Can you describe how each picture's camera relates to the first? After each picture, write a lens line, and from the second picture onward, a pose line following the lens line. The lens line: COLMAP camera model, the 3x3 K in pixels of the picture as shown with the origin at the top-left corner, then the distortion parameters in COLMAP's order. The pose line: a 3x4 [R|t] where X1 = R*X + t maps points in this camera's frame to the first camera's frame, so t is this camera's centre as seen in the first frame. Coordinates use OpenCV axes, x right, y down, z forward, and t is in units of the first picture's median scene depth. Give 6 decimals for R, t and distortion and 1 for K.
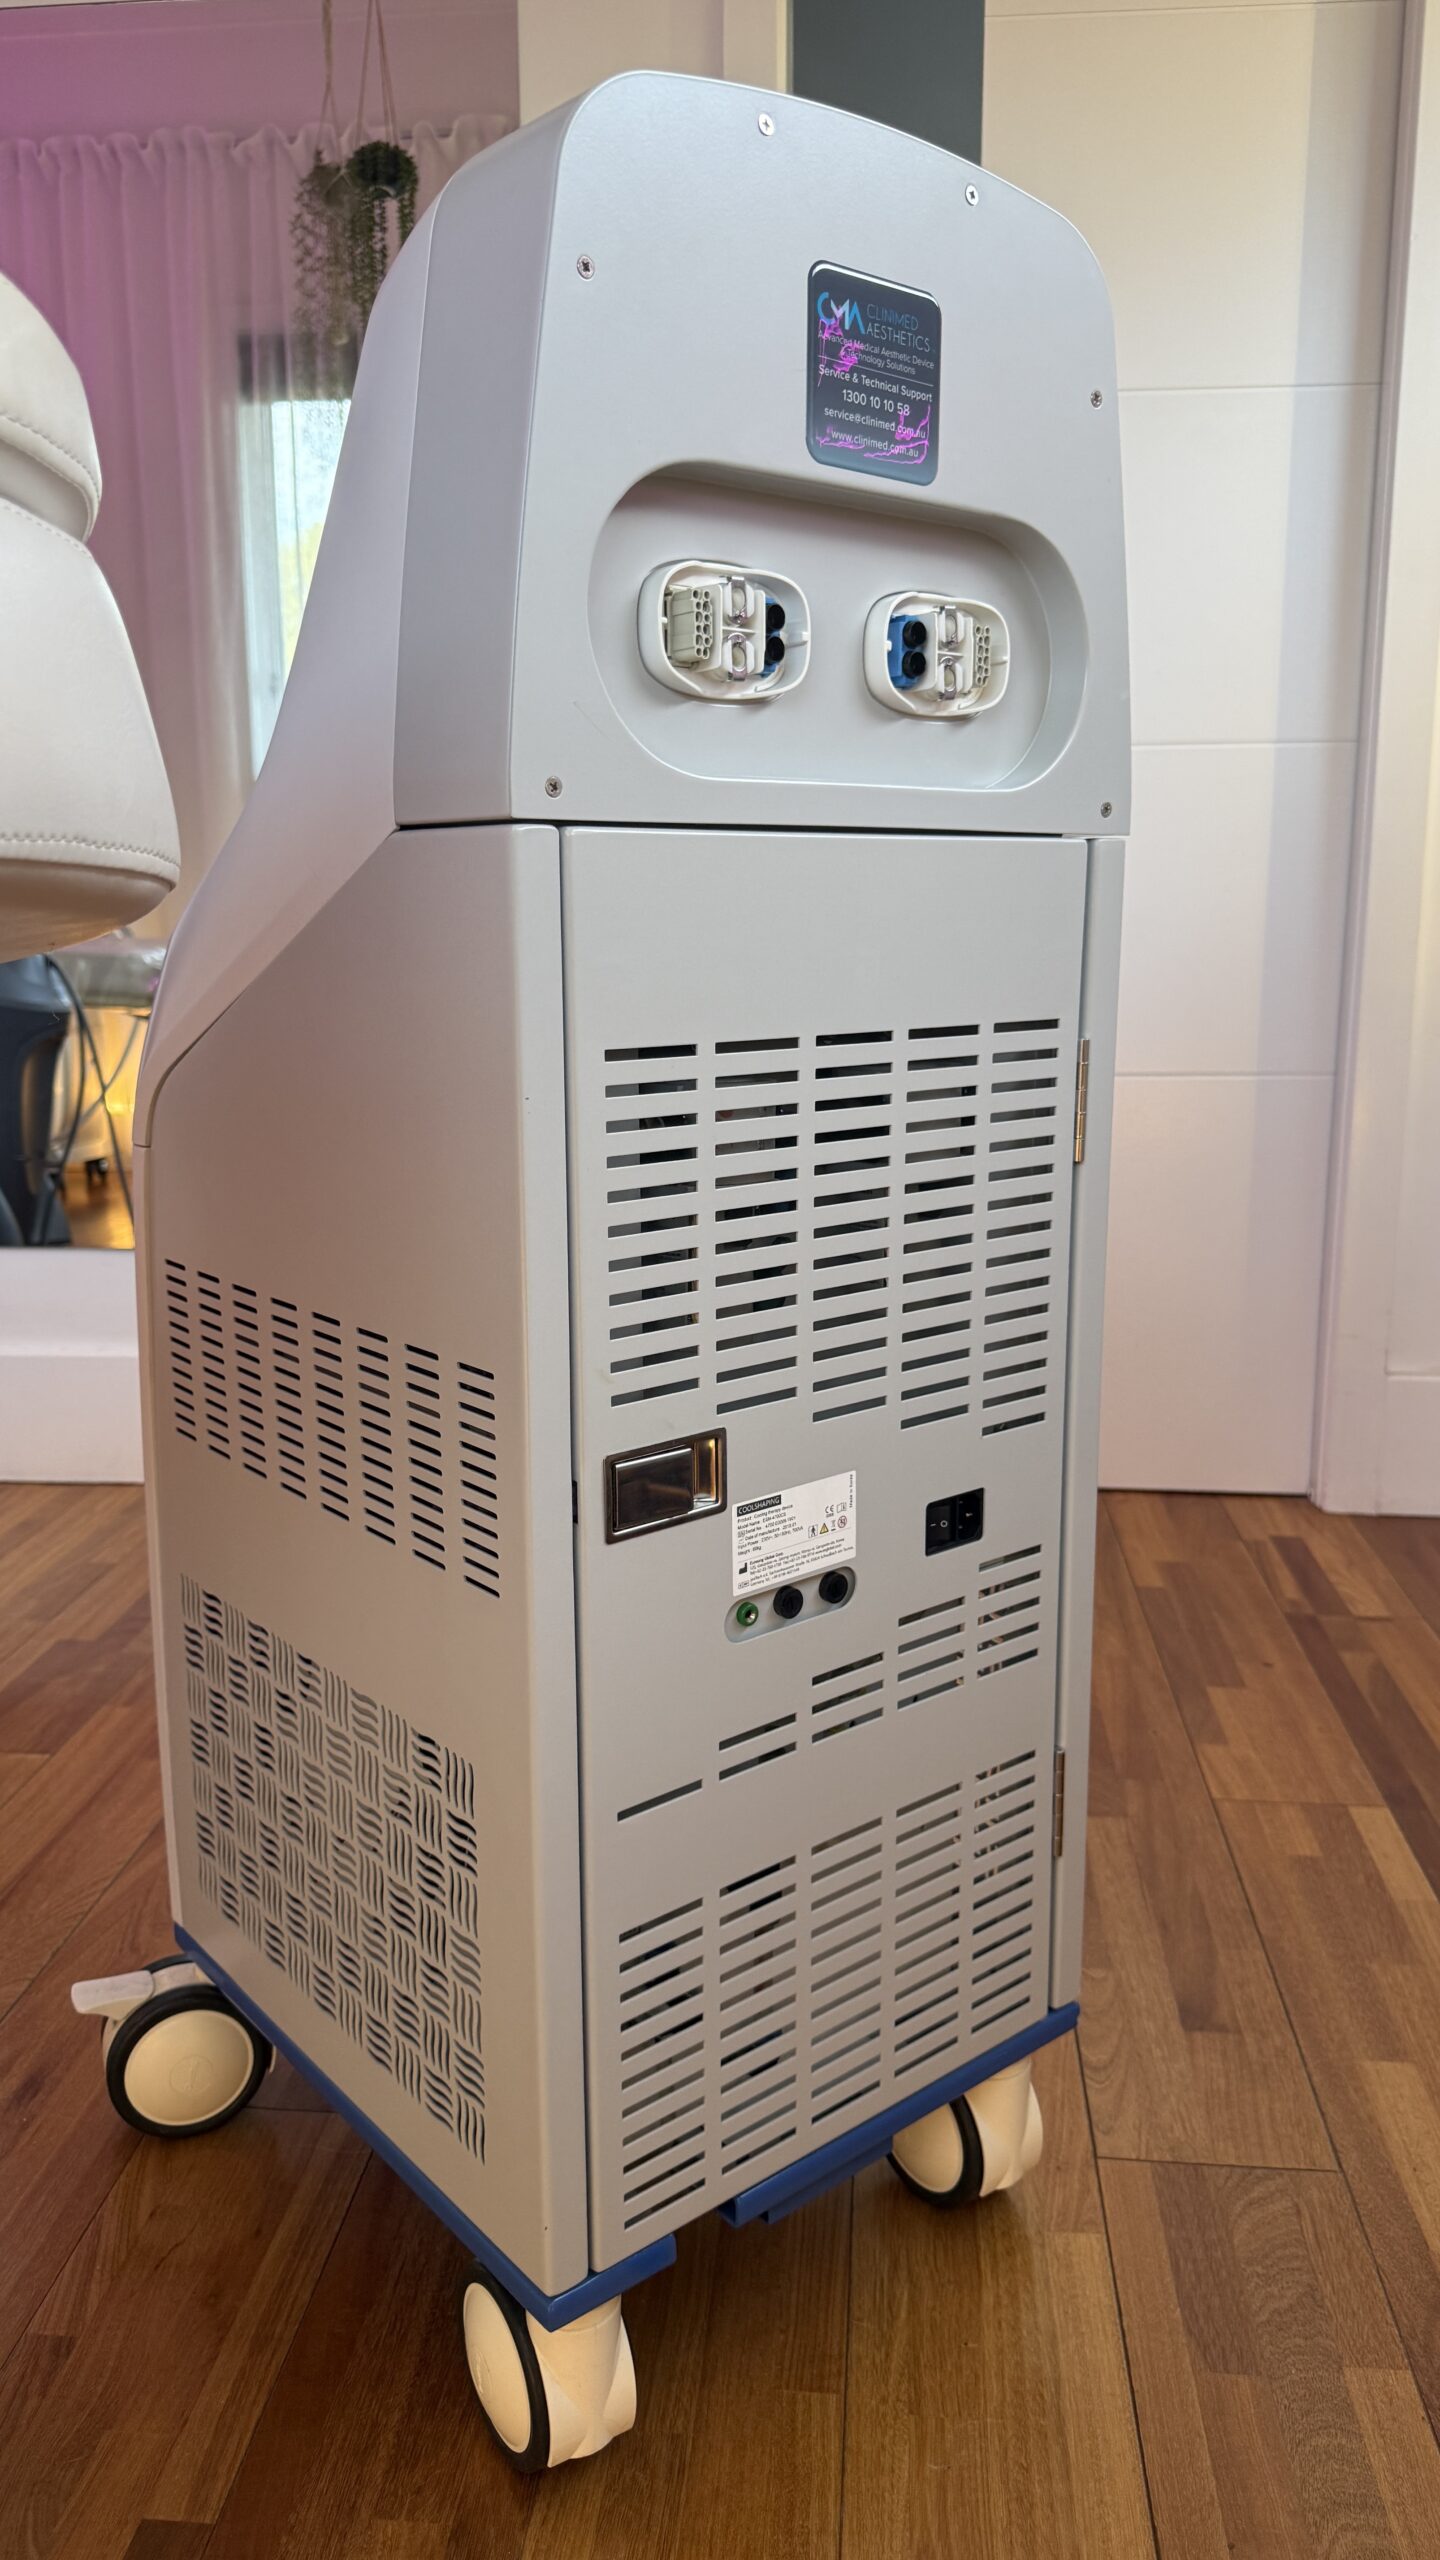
lens RADIAL K [[1801.1, 0, 731.4], [0, 1801.1, 1263.8], [0, 0, 1]] dist [-0.004416, -0.006260]
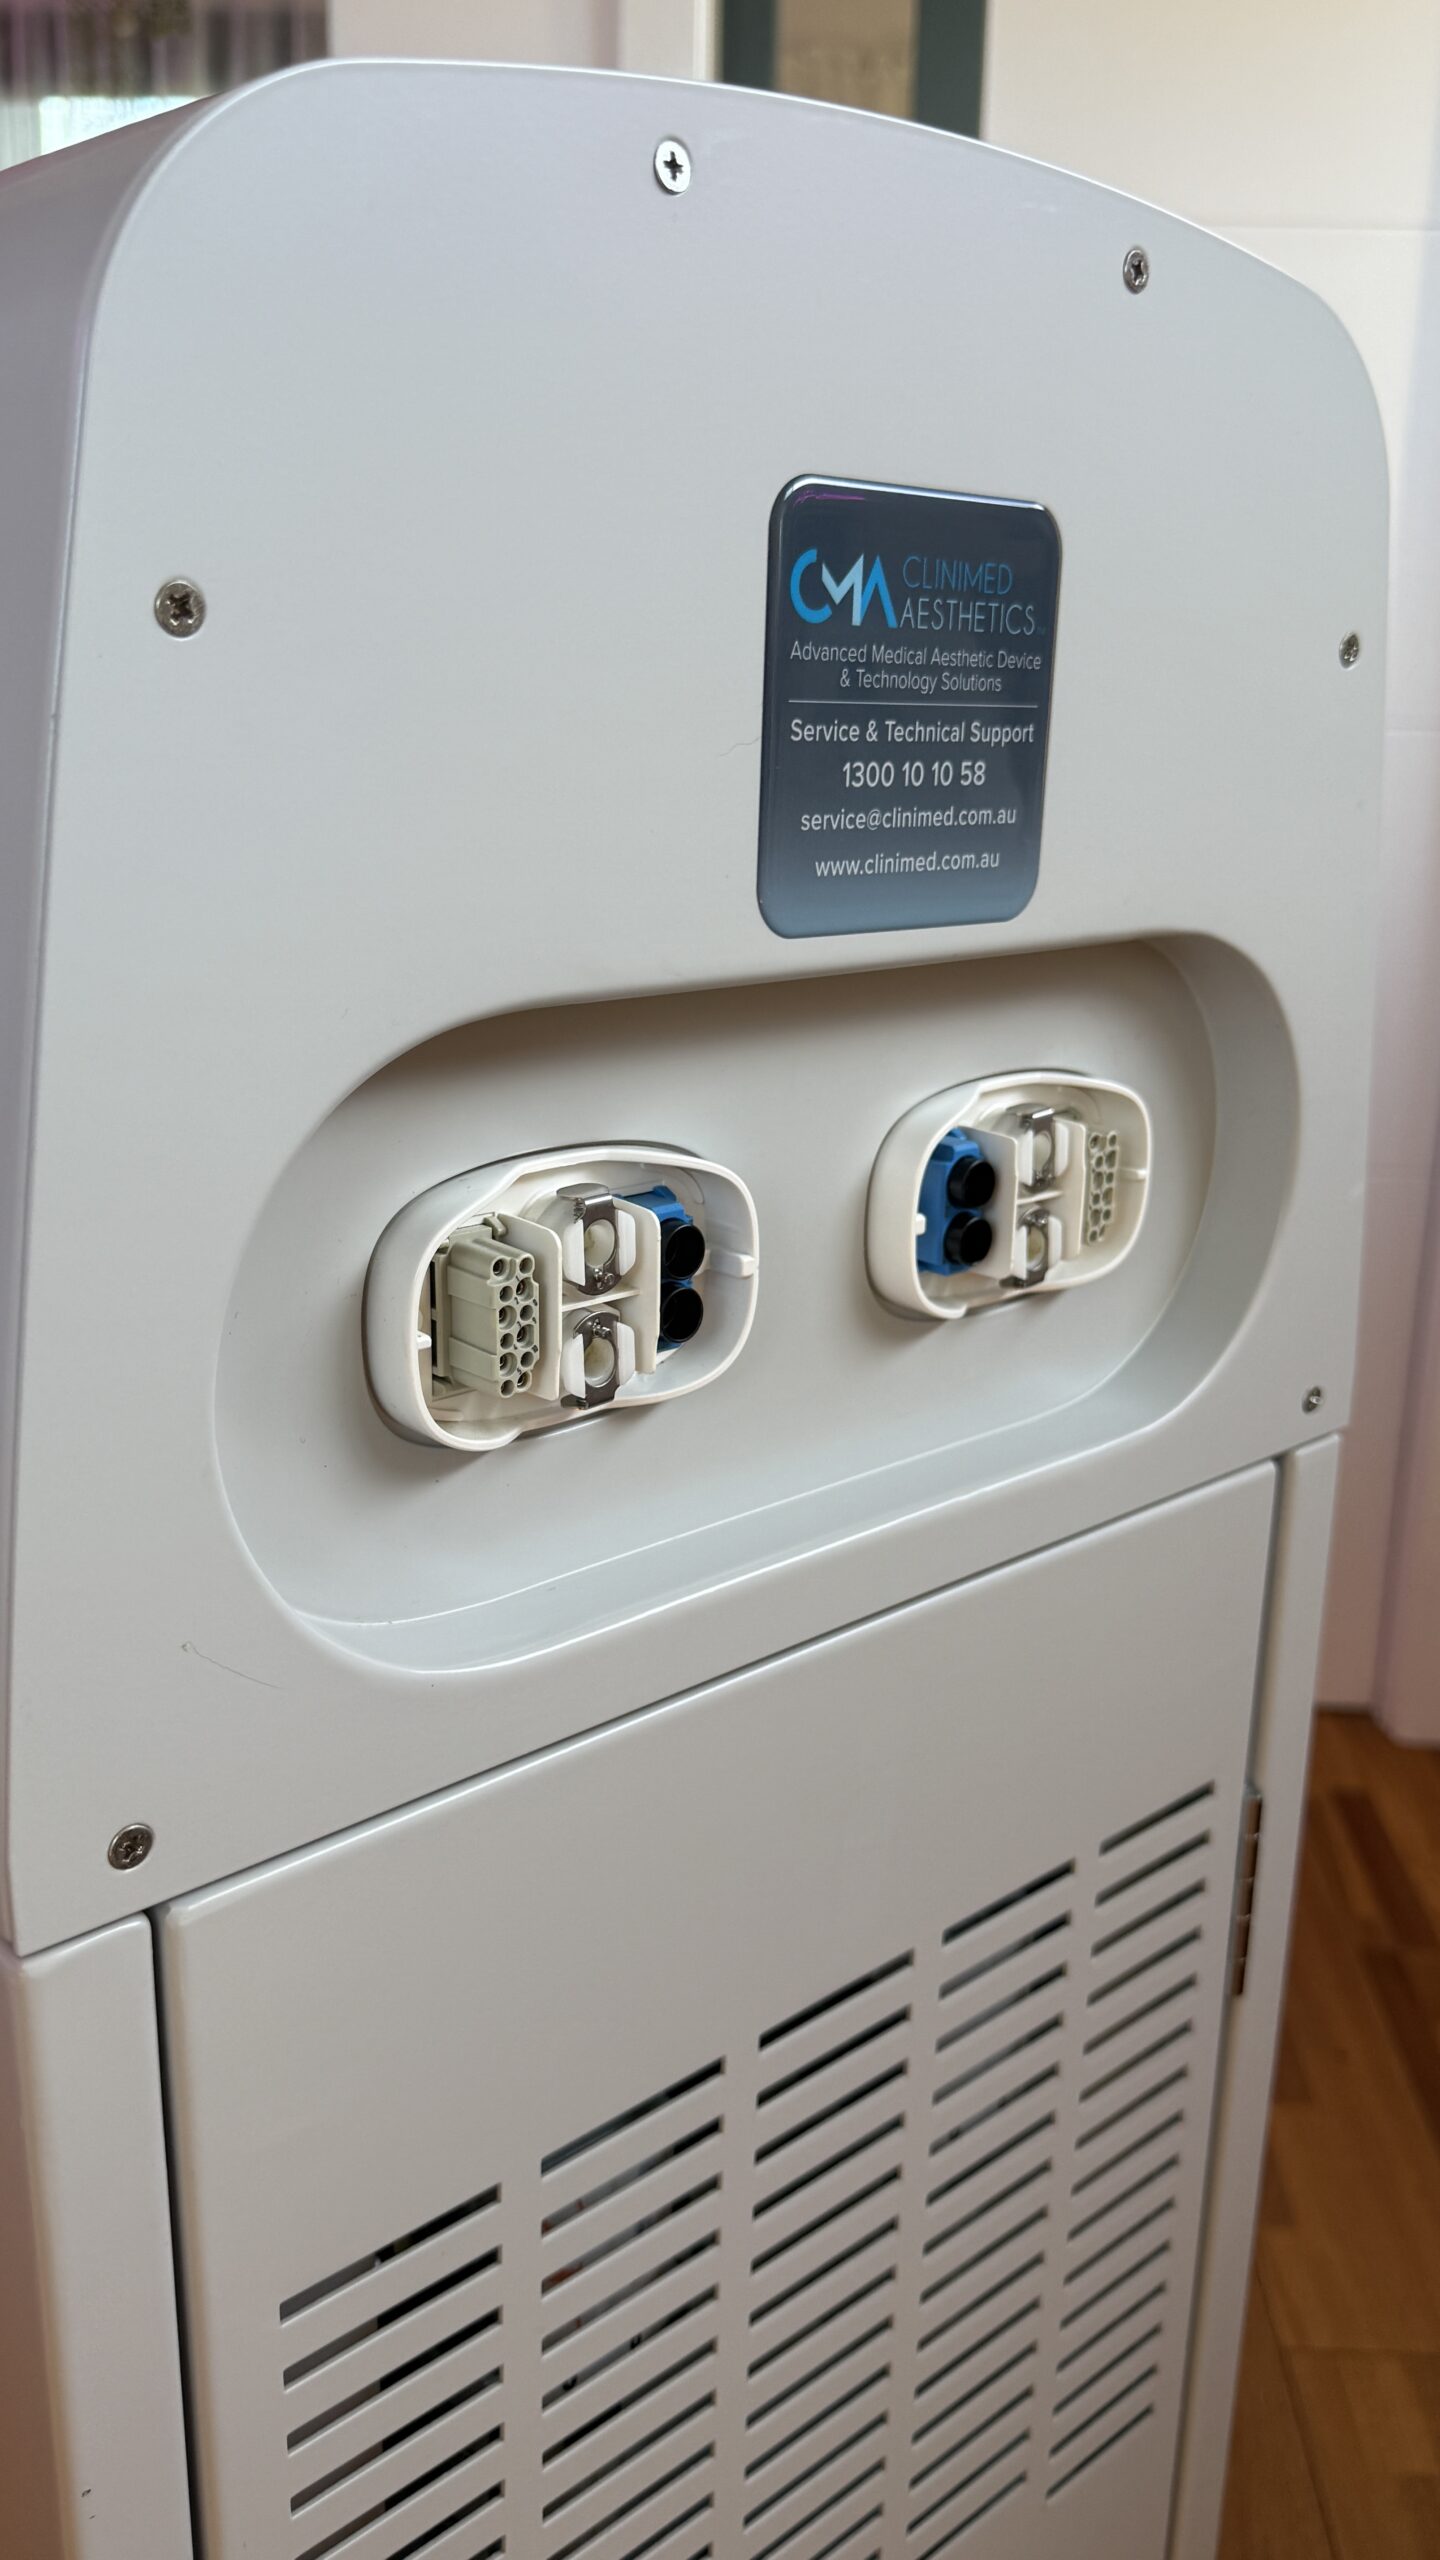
lens RADIAL K [[2020.5, 0, 716.6], [0, 2020.5, 1287.5], [0, 0, 1]] dist [0.009050, -0.006978]
pose [[0.999281, 0.013158, 0.035558, 0.013911], [-0.016820, 0.994361, 0.104709, -0.377312], [-0.033980, -0.105232, 0.993867, 0.457453]]
